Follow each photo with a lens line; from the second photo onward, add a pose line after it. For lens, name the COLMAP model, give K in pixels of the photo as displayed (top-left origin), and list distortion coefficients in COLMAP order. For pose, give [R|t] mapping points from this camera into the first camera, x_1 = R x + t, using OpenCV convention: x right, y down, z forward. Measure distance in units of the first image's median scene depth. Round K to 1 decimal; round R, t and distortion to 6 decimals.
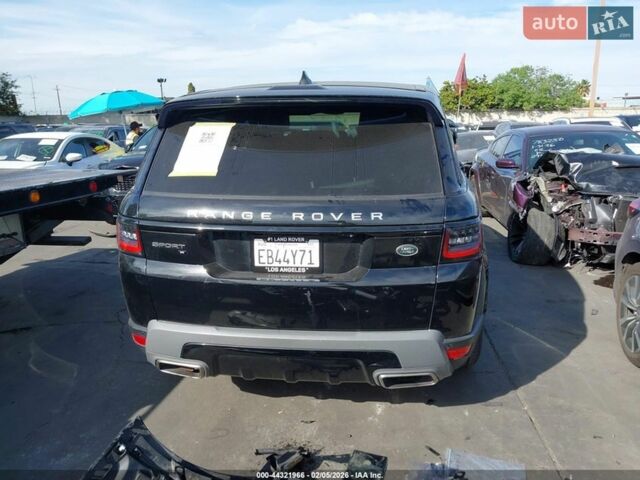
lens RADIAL K [[552.2, 0, 320.0], [0, 552.2, 240.0], [0, 0, 1]] dist [-0.000400, -0.000575]
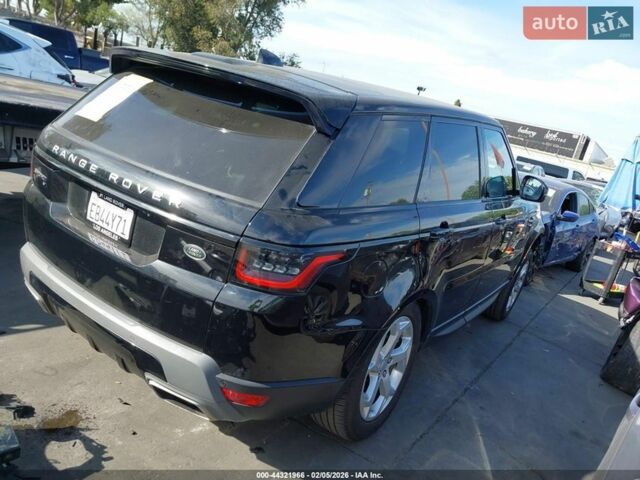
lens RADIAL K [[552.2, 0, 320.0], [0, 552.2, 240.0], [0, 0, 1]] dist [-0.000400, -0.000575]
pose [[0.852822, 0.325713, -0.408174, 0.642127], [-0.337986, 0.940121, 0.044020, -0.098694], [0.398071, 0.100416, 0.911842, 0.285625]]
